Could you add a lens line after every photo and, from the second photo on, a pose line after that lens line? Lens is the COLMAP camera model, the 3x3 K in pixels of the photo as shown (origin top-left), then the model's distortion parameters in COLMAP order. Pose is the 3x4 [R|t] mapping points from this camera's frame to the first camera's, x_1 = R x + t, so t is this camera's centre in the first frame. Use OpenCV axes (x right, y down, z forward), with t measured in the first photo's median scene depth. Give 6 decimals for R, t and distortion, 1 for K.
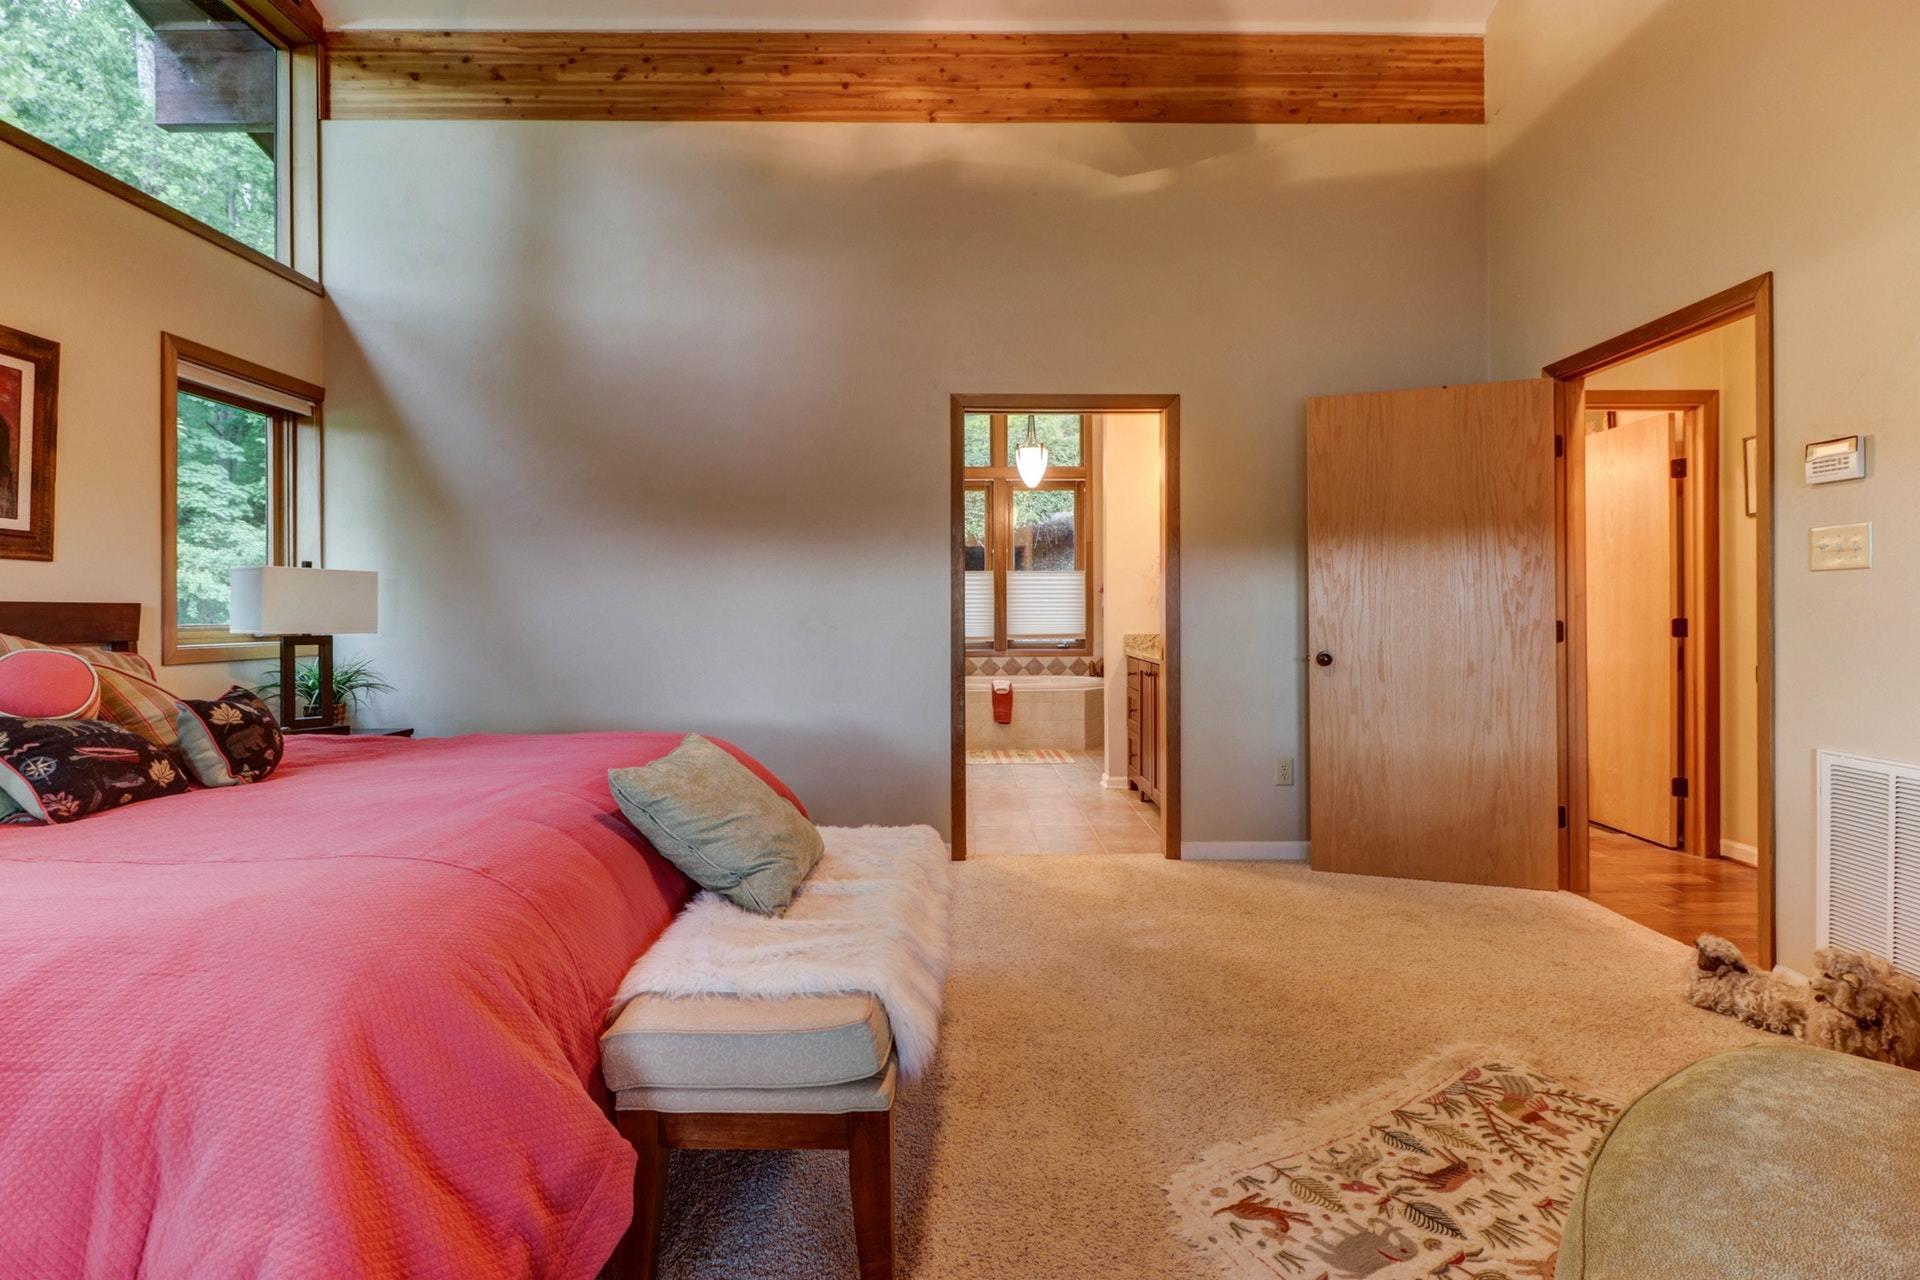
lens RADIAL K [[905.2, 0, 966.3], [0, 905.2, 613.4], [0, 0, 1]] dist [0.002069, -0.001095]
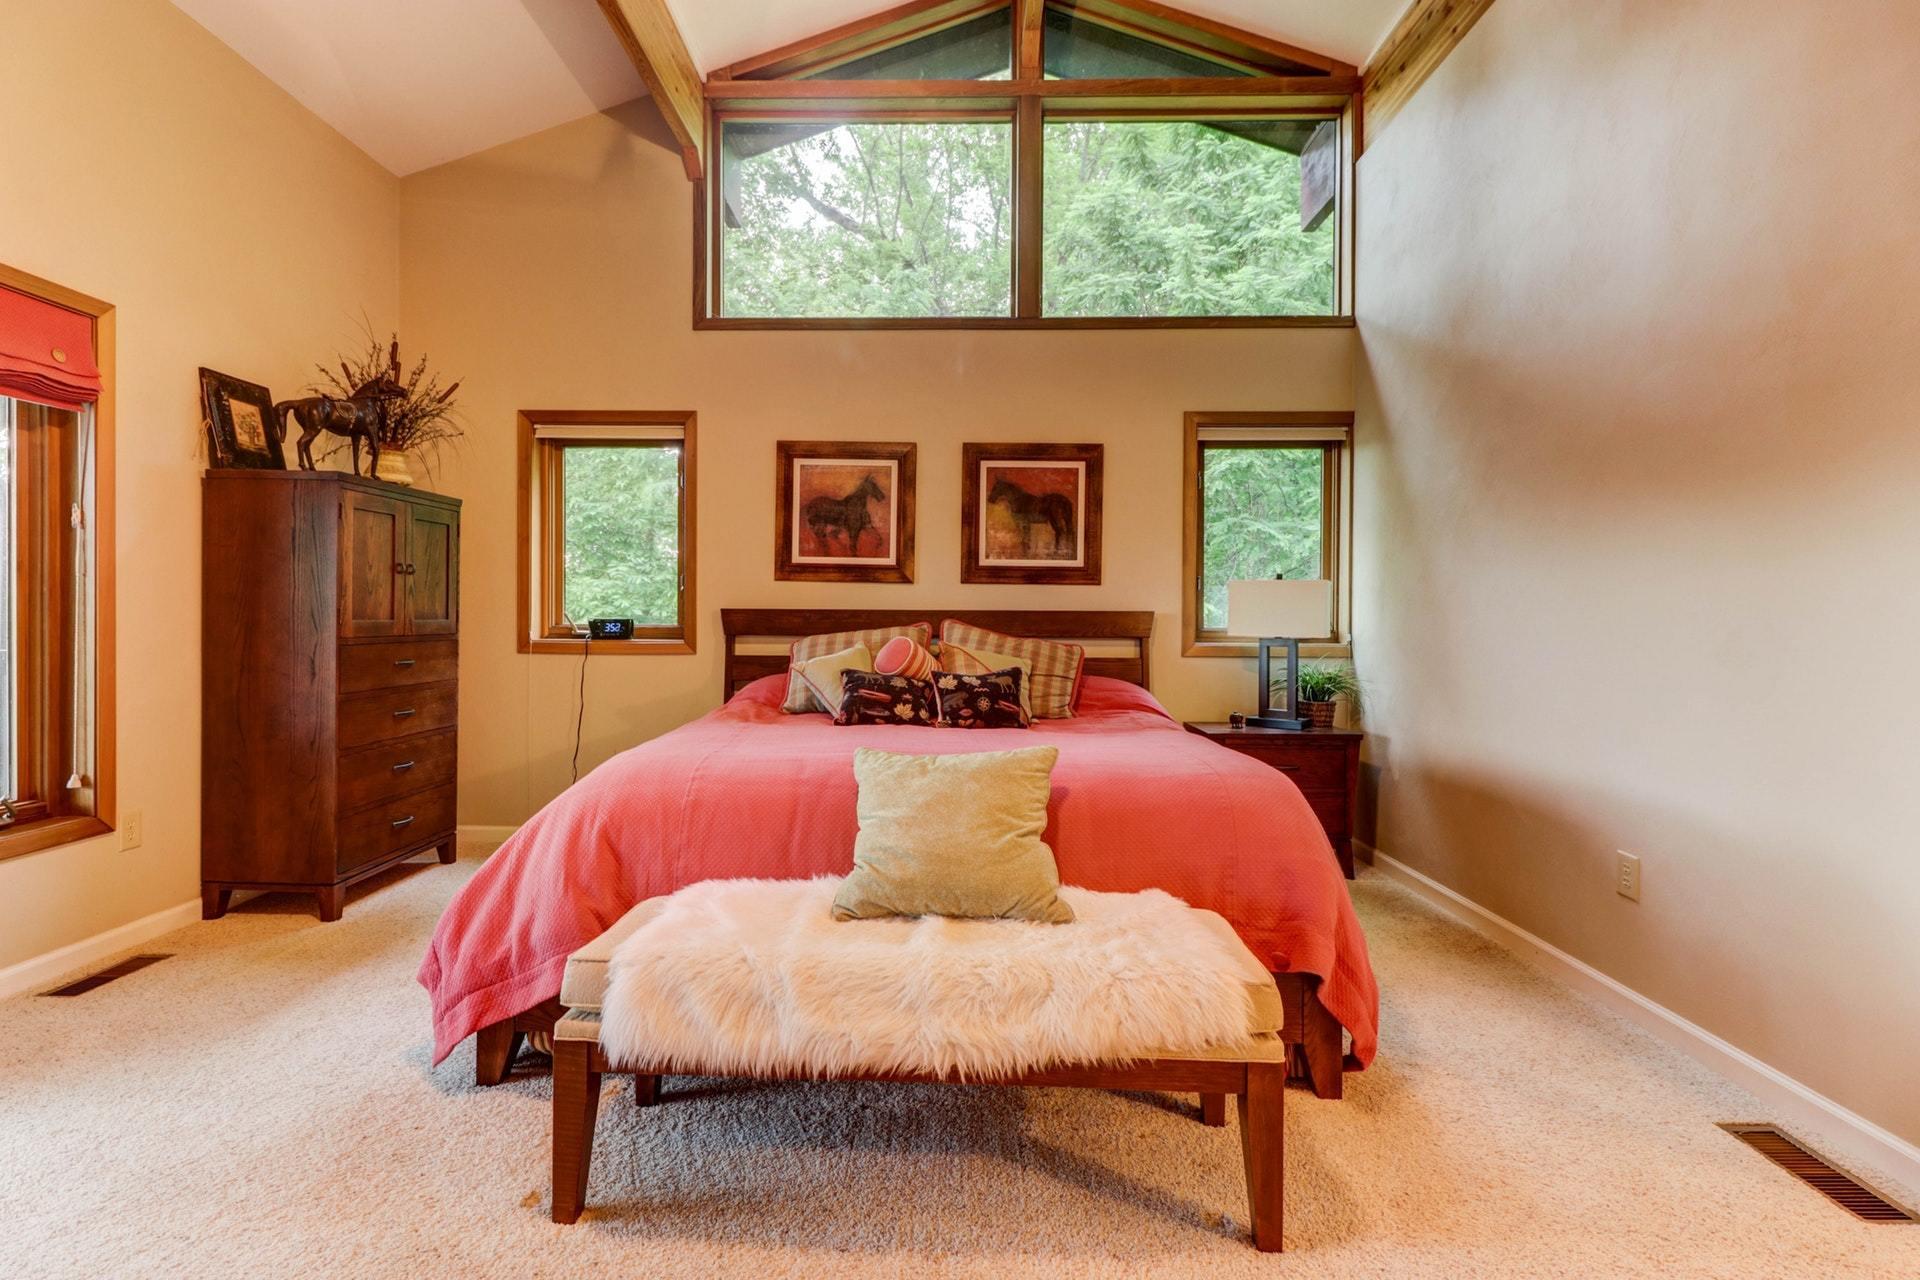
lens RADIAL K [[883.9, 0, 940.4], [0, 883.9, 627.4], [0, 0, 1]] dist [0.009448, -0.004751]
pose [[-0.024040, 0.013782, -0.999616, 0.387357], [-0.005290, 0.999889, 0.013913, -0.002596], [0.999697, 0.005622, -0.023964, 0.562734]]
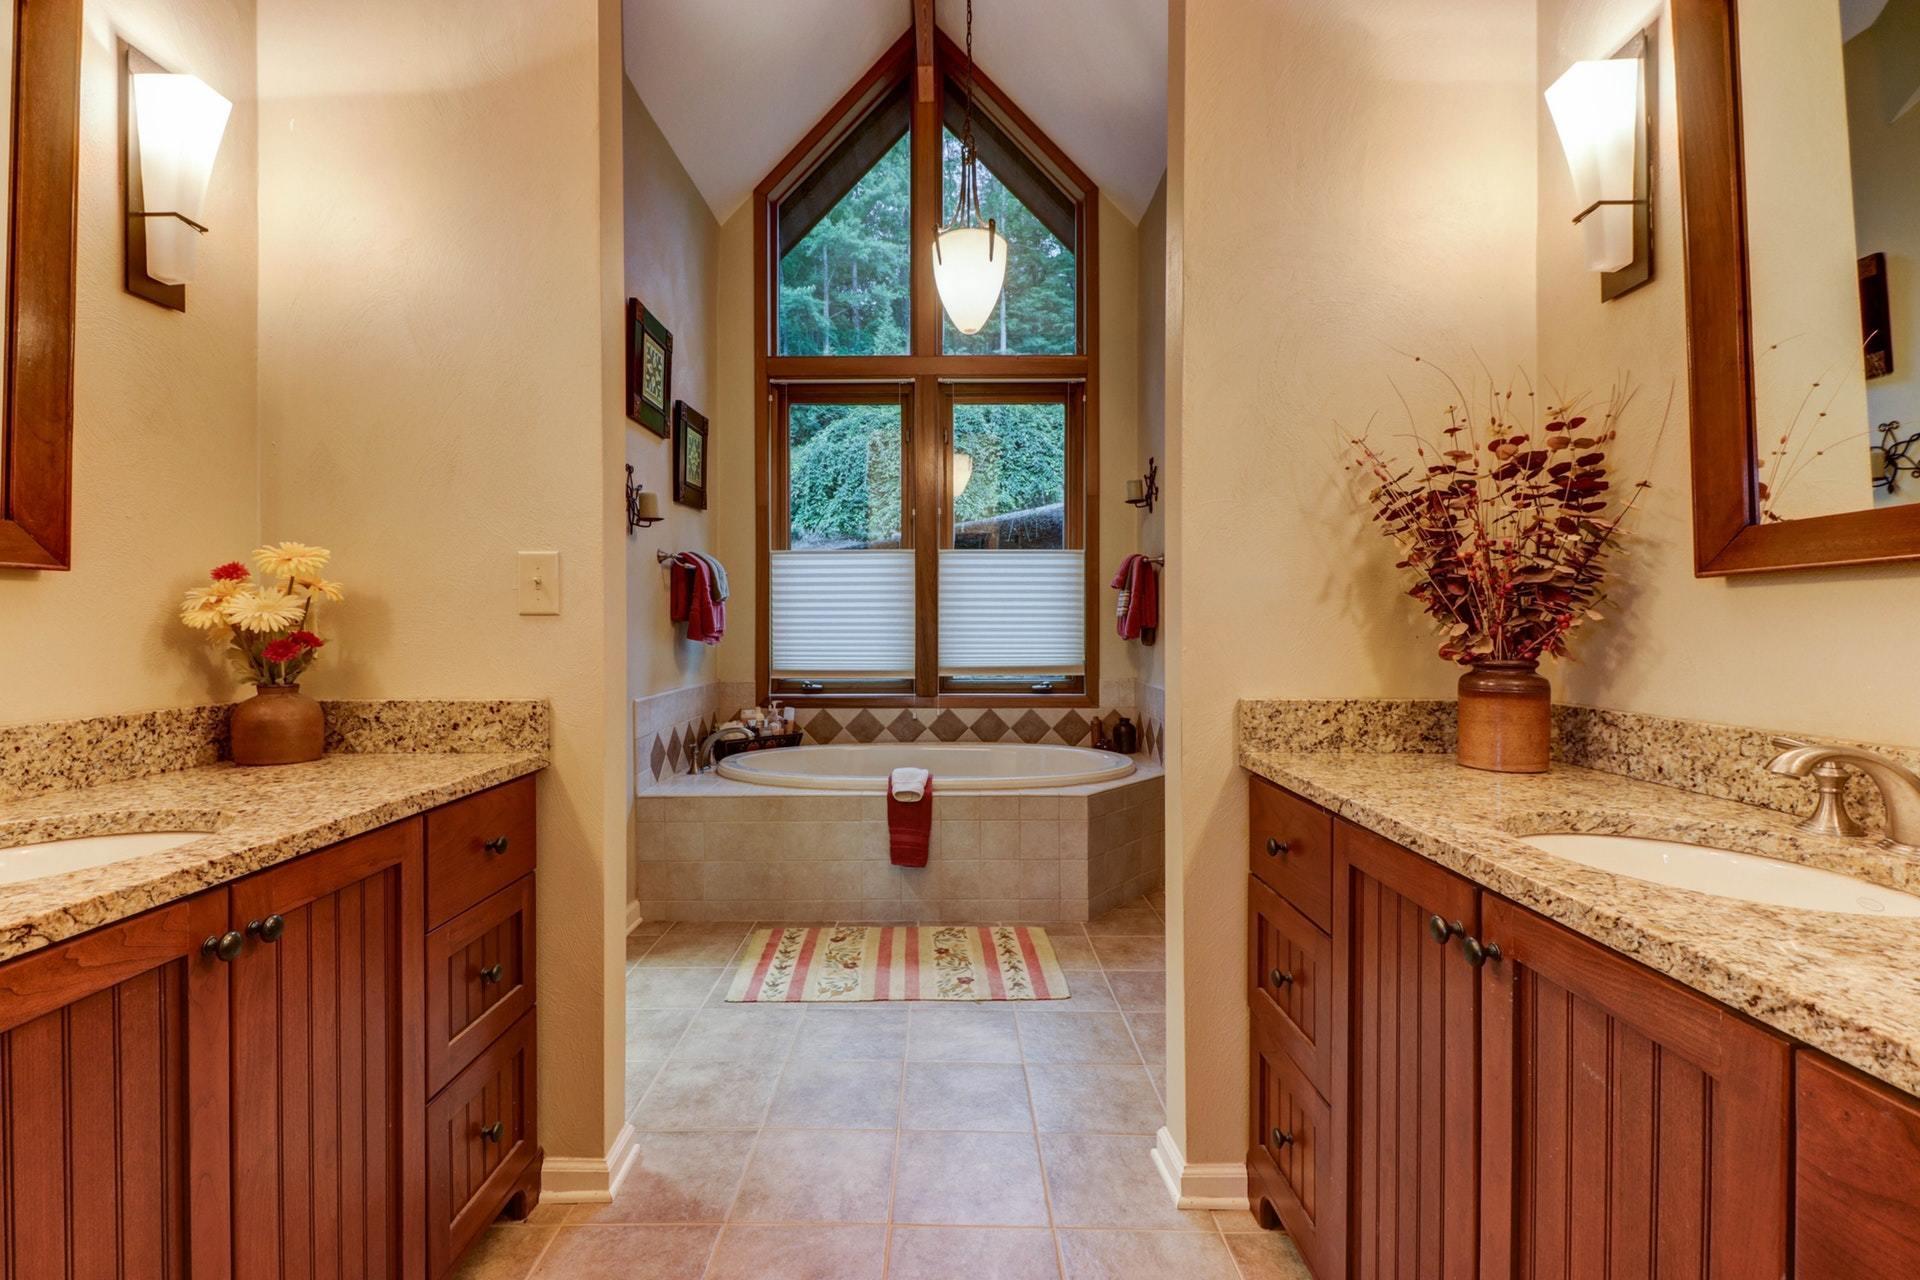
lens RADIAL K [[883.9, 0, 942.7], [0, 883.9, 637.7], [0, 0, 1]] dist [0.009448, -0.004751]
pose [[0.999942, 0.002135, -0.010601, 0.115951], [-0.001990, 0.999905, 0.013642, -0.002268], [0.010629, -0.013620, 0.999851, 1.040647]]
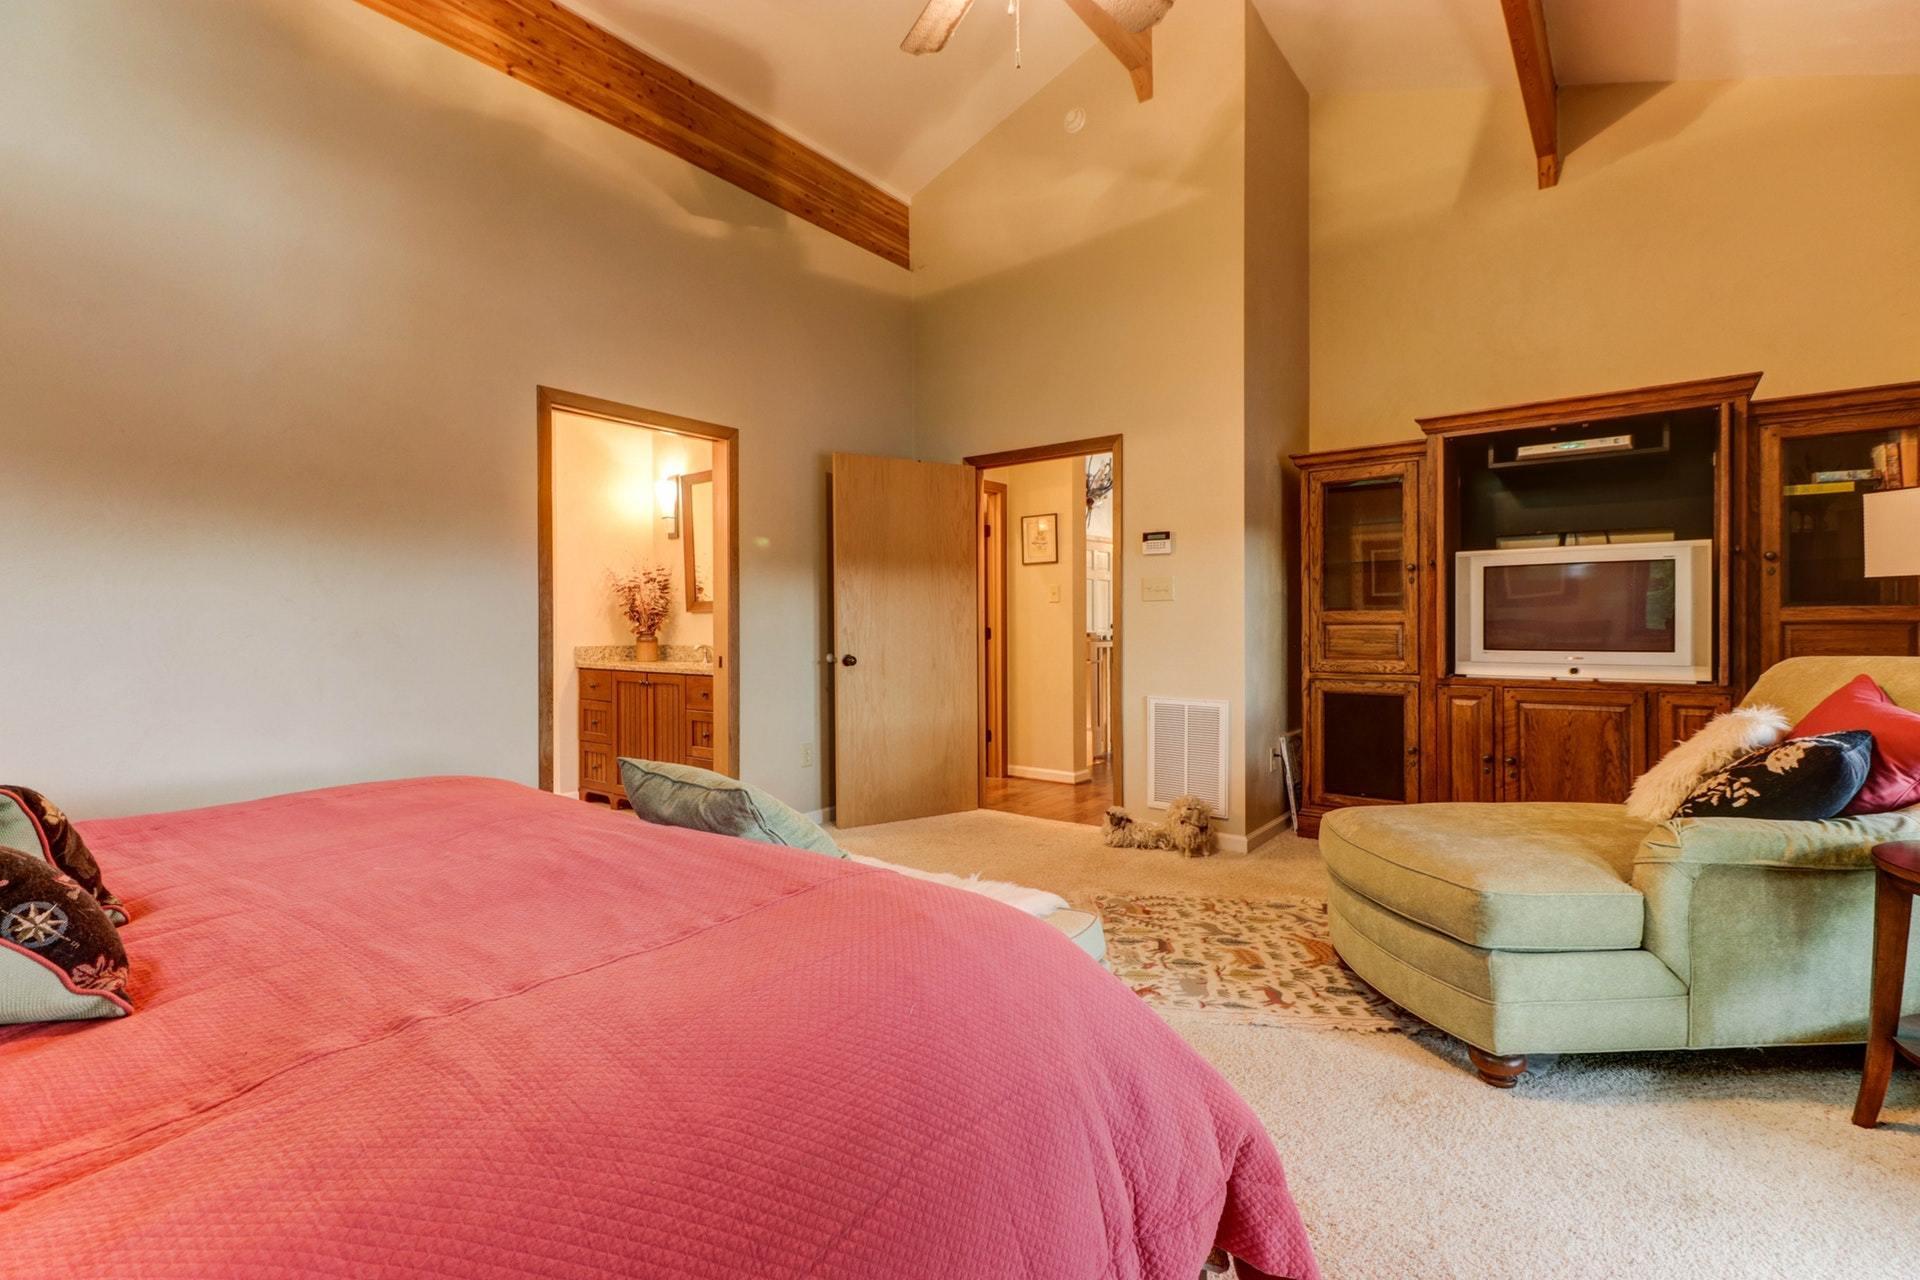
lens RADIAL K [[883.9, 0, 940.8], [0, 883.9, 630.3], [0, 0, 1]] dist [0.009448, -0.004751]
pose [[0.622893, -0.005843, 0.782285, -0.492839], [0.001833, 0.999980, 0.006009, 0.000915], [-0.782305, -0.002308, 0.622892, 0.127984]]
